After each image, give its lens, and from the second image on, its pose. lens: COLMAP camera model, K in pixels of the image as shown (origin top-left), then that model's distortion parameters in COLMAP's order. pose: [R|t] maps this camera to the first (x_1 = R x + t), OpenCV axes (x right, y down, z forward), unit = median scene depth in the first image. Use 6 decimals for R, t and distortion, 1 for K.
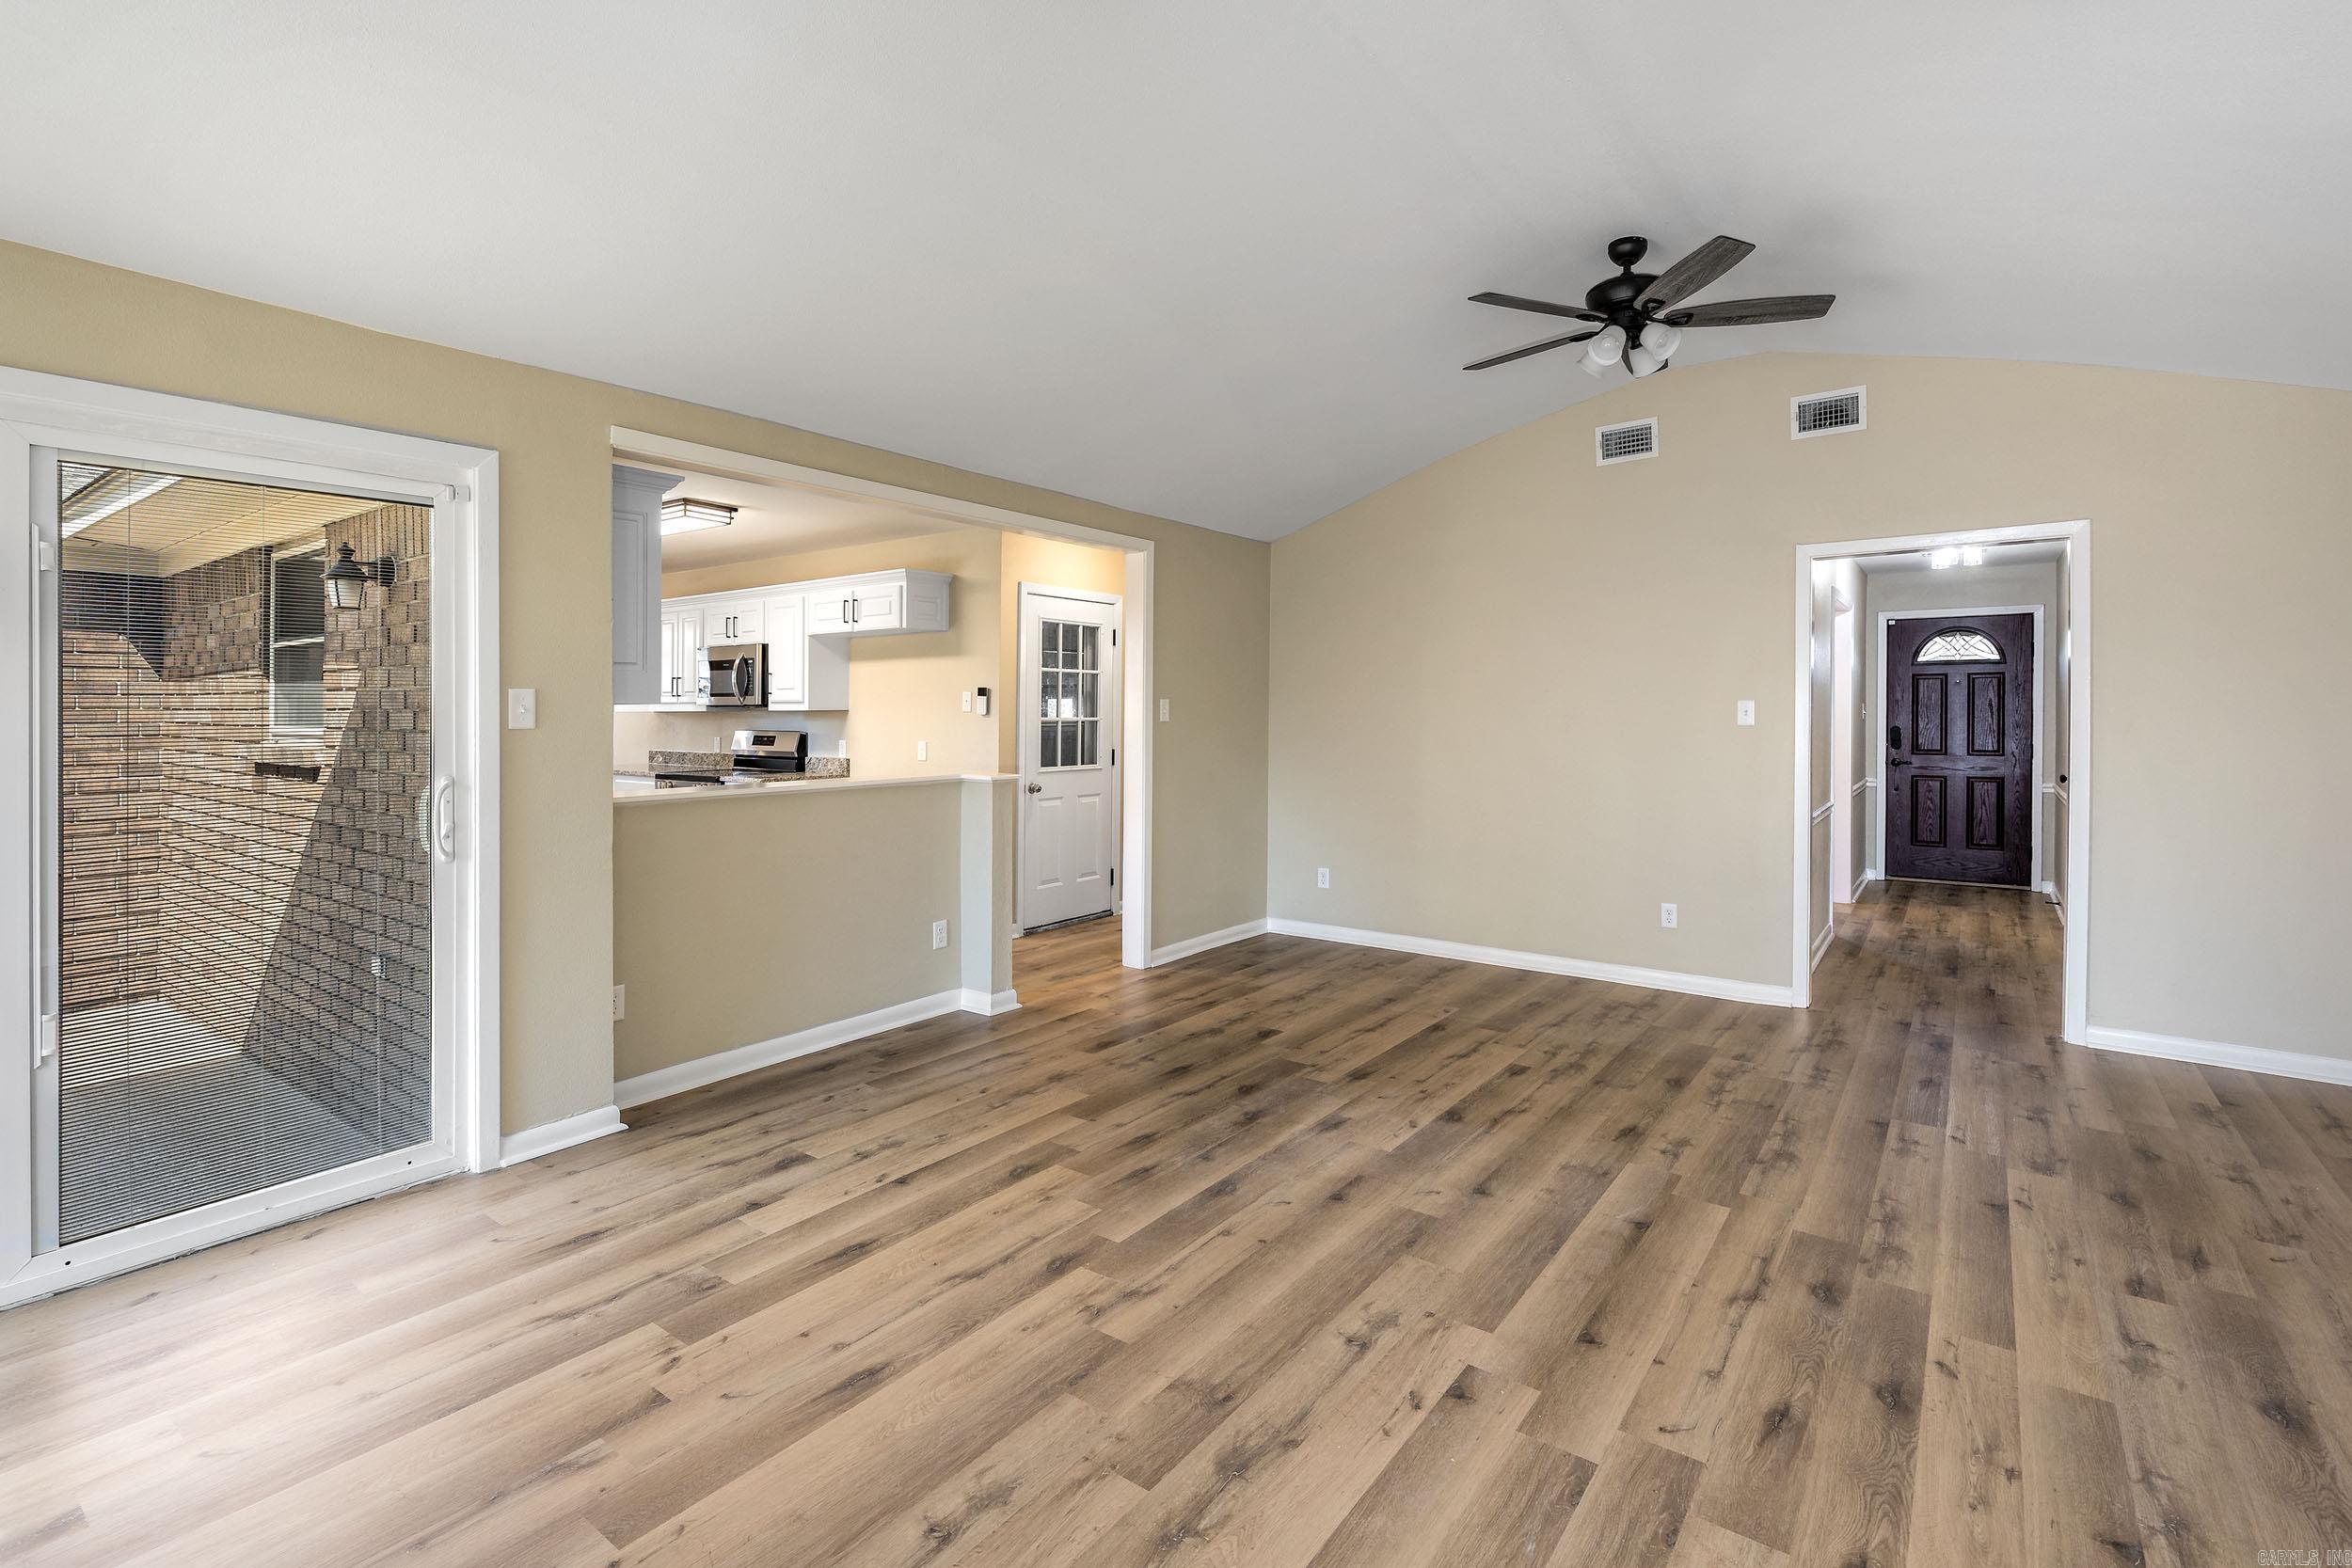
lens RADIAL K [[1050.1, 0, 1194.8], [0, 1050.1, 725.8], [0, 0, 1]] dist [-0.002361, 0.000140]
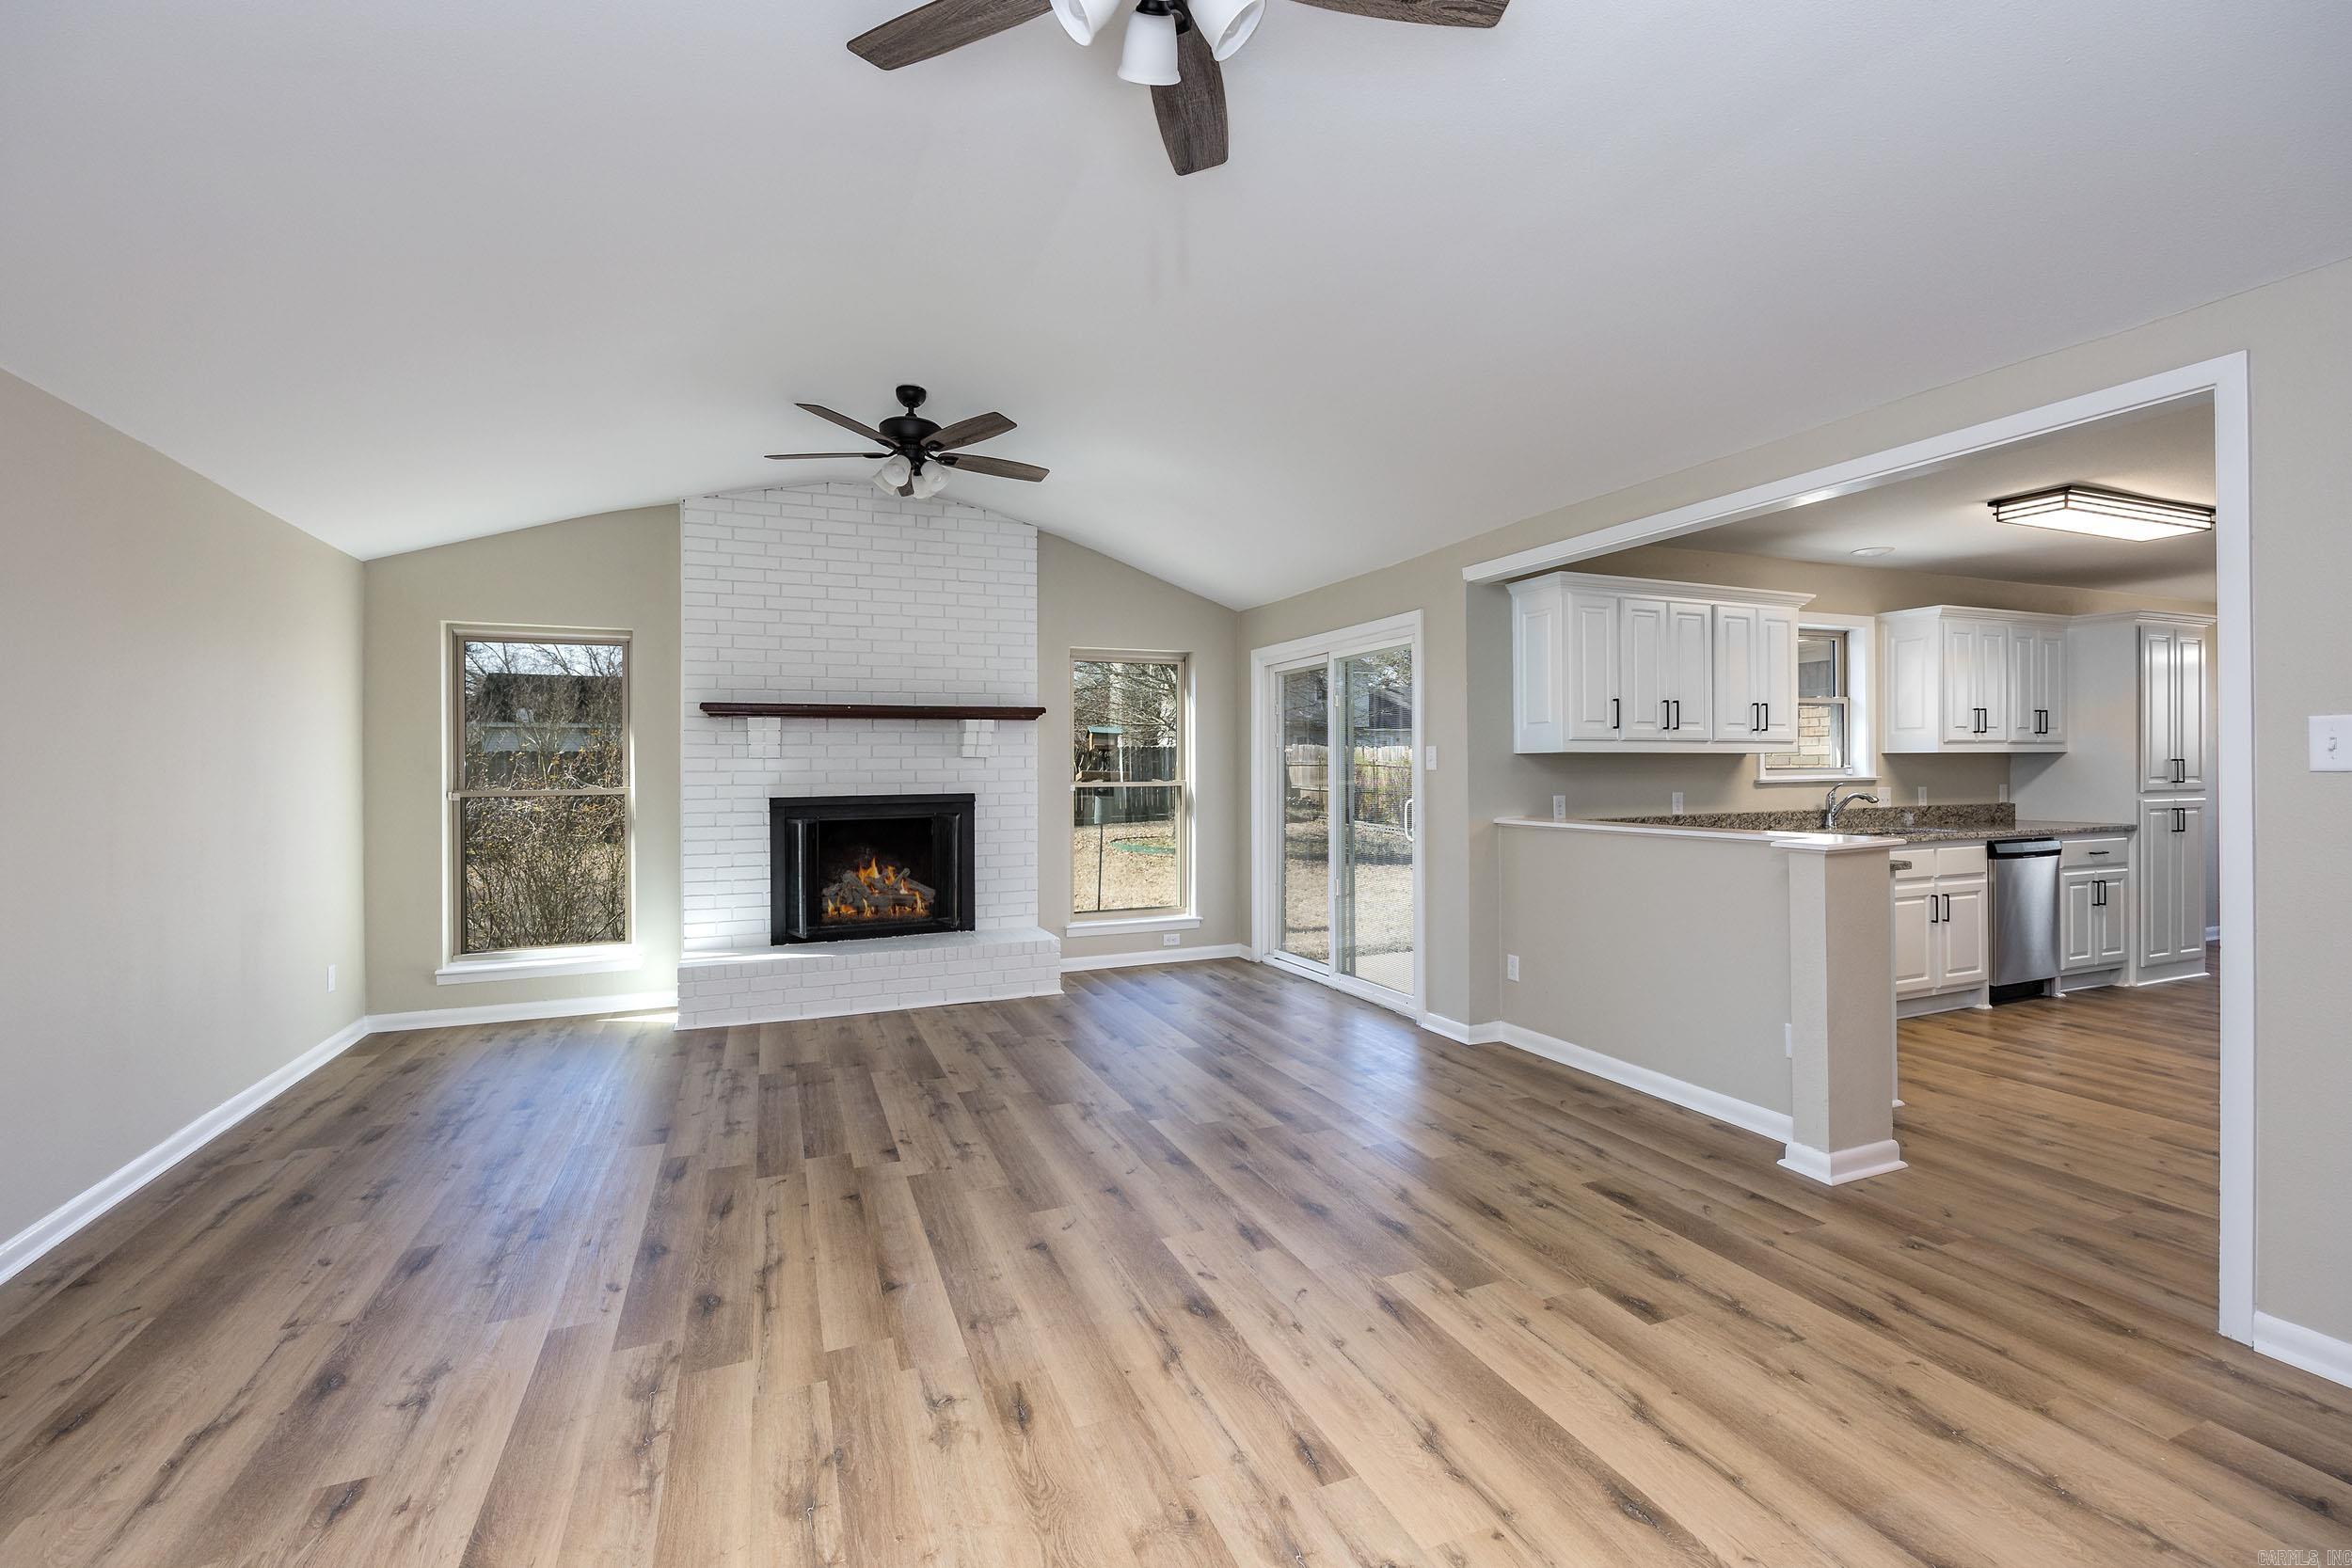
lens RADIAL K [[976.5, 0, 1152.5], [0, 976.5, 772.6], [0, 0, 1]] dist [0.004680, -0.000093]
pose [[-0.518613, 0.010089, -0.854949, 0.967511], [-0.000913, 0.999923, 0.012354, -0.014097], [0.855009, 0.007187, -0.518564, 1.513602]]
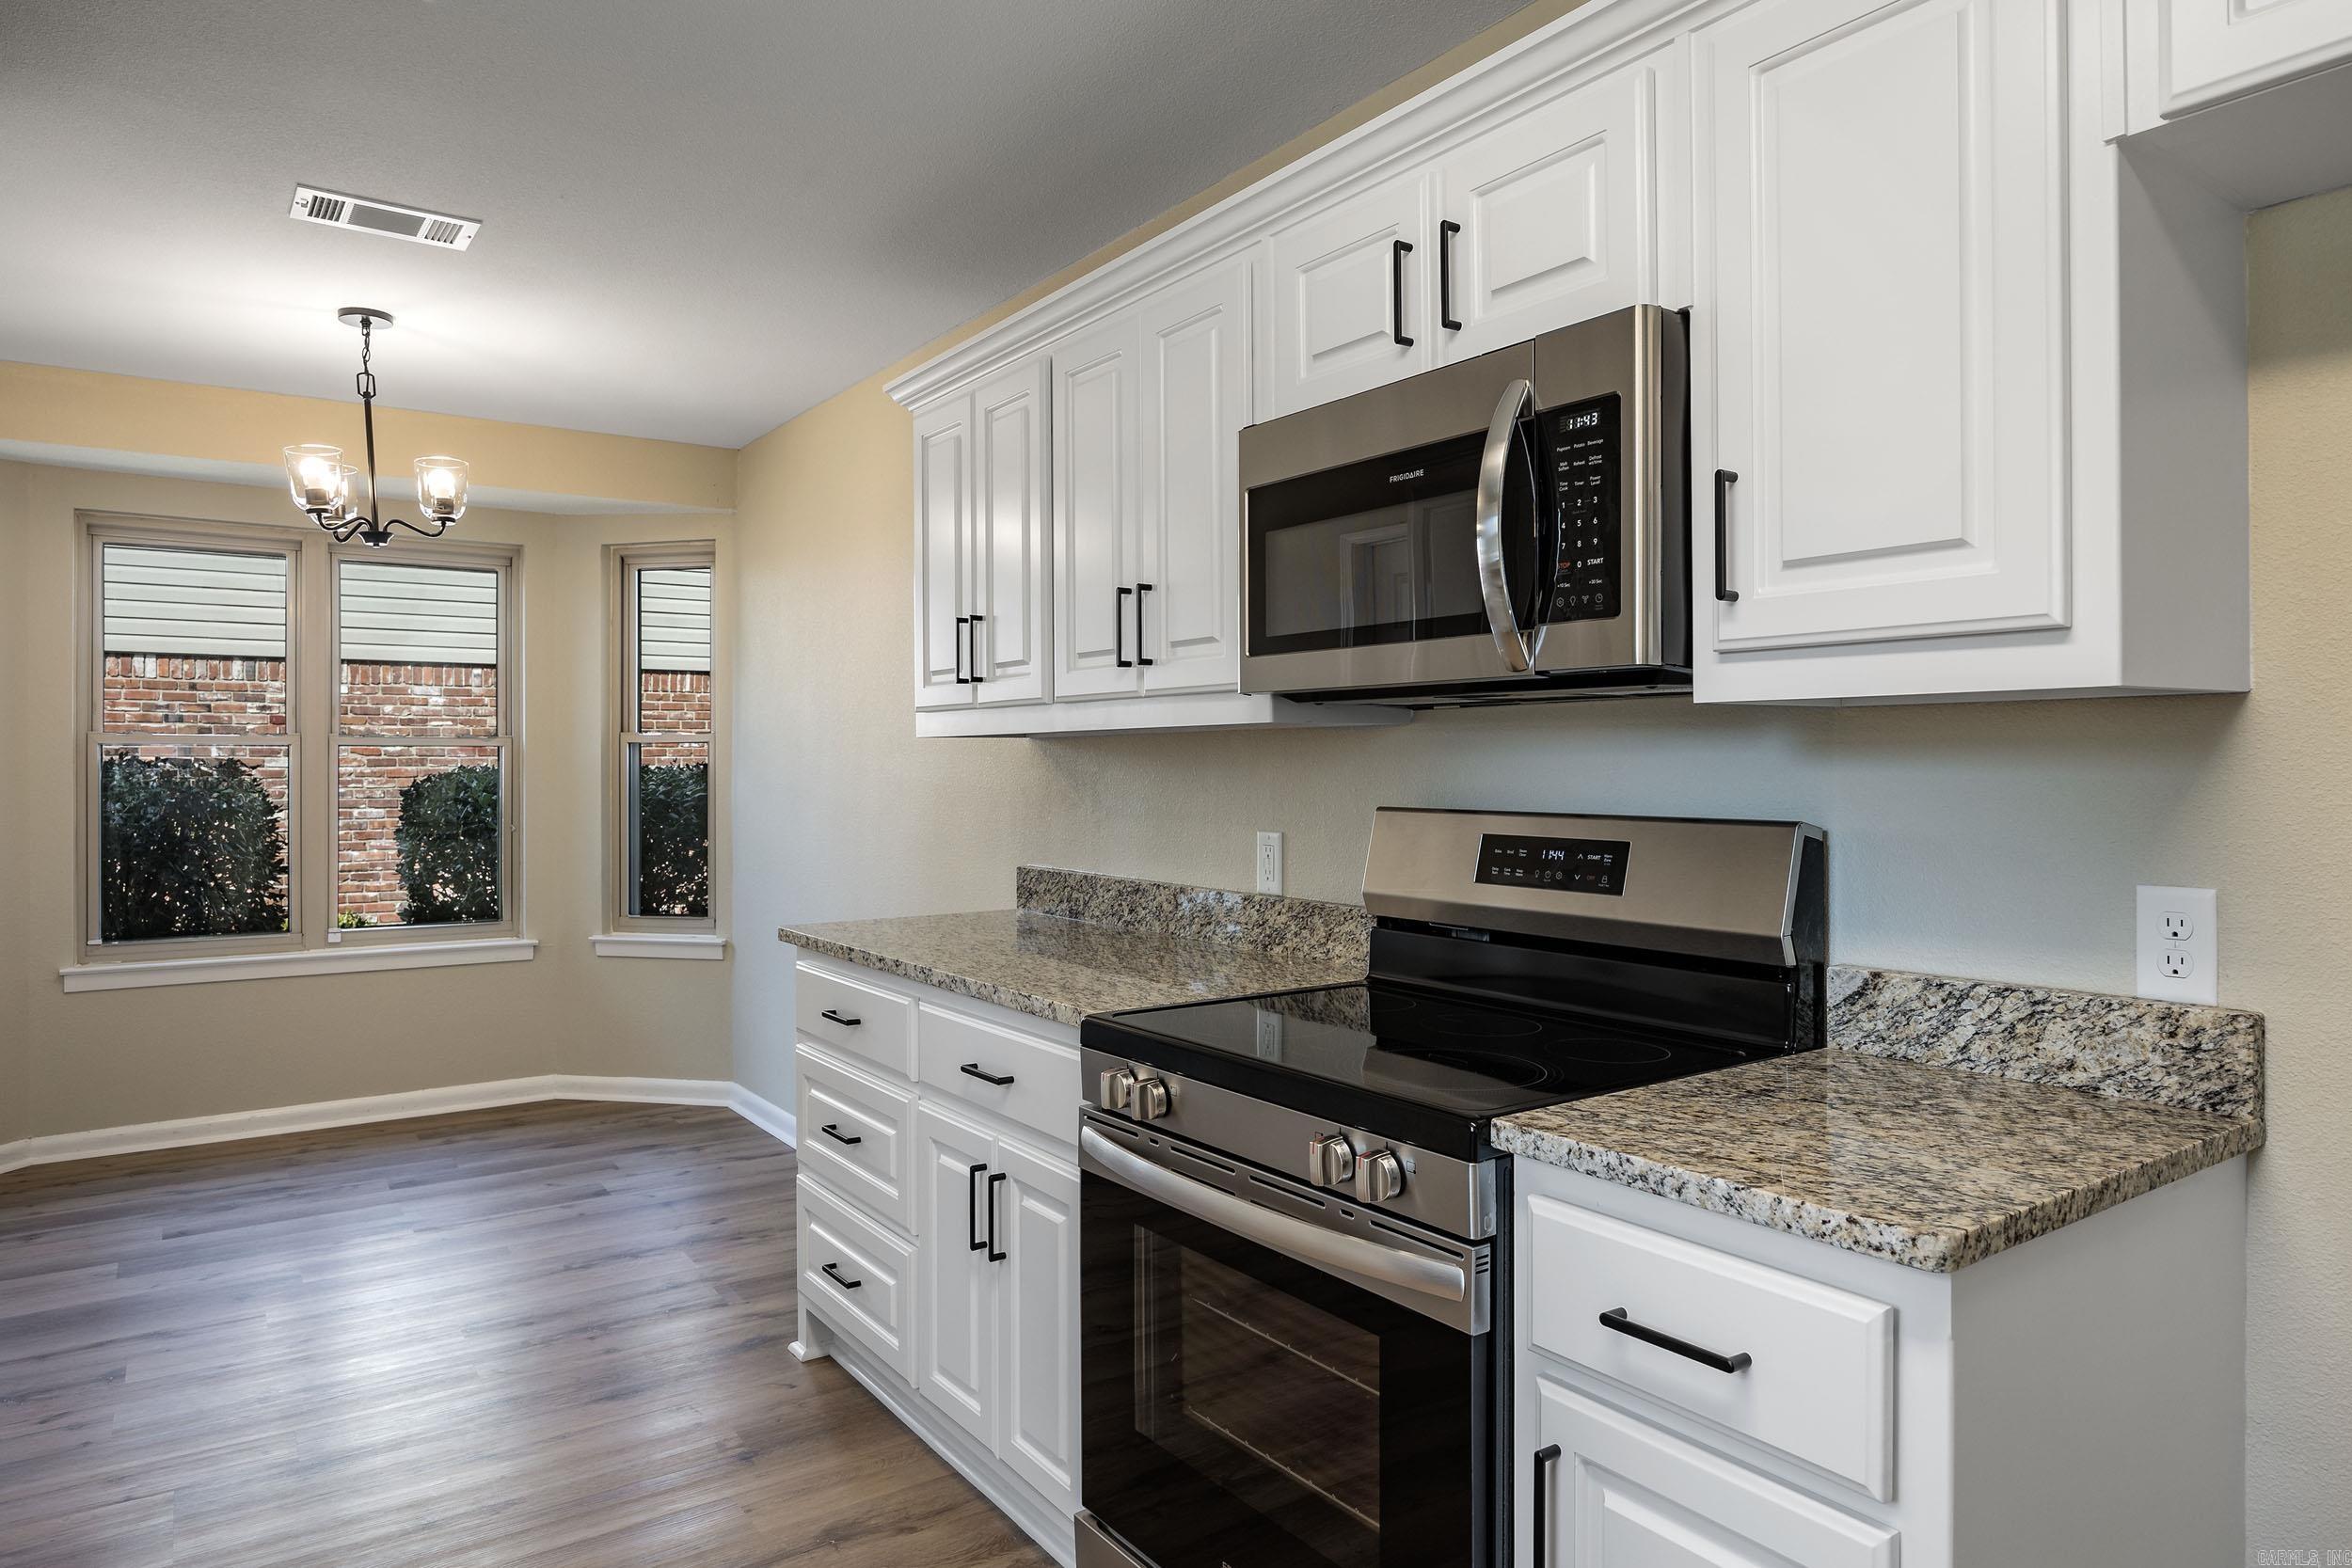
lens RADIAL K [[1432.2, 0, 1168.3], [0, 1432.2, 788.7], [0, 0, 1]] dist [0.000886, -0.004387]
pose [[0.952029, 0.004089, -0.305981, -0.972095], [-0.003631, 0.999991, 0.002066, -0.001945], [0.305987, -0.000856, 0.952035, 1.750425]]
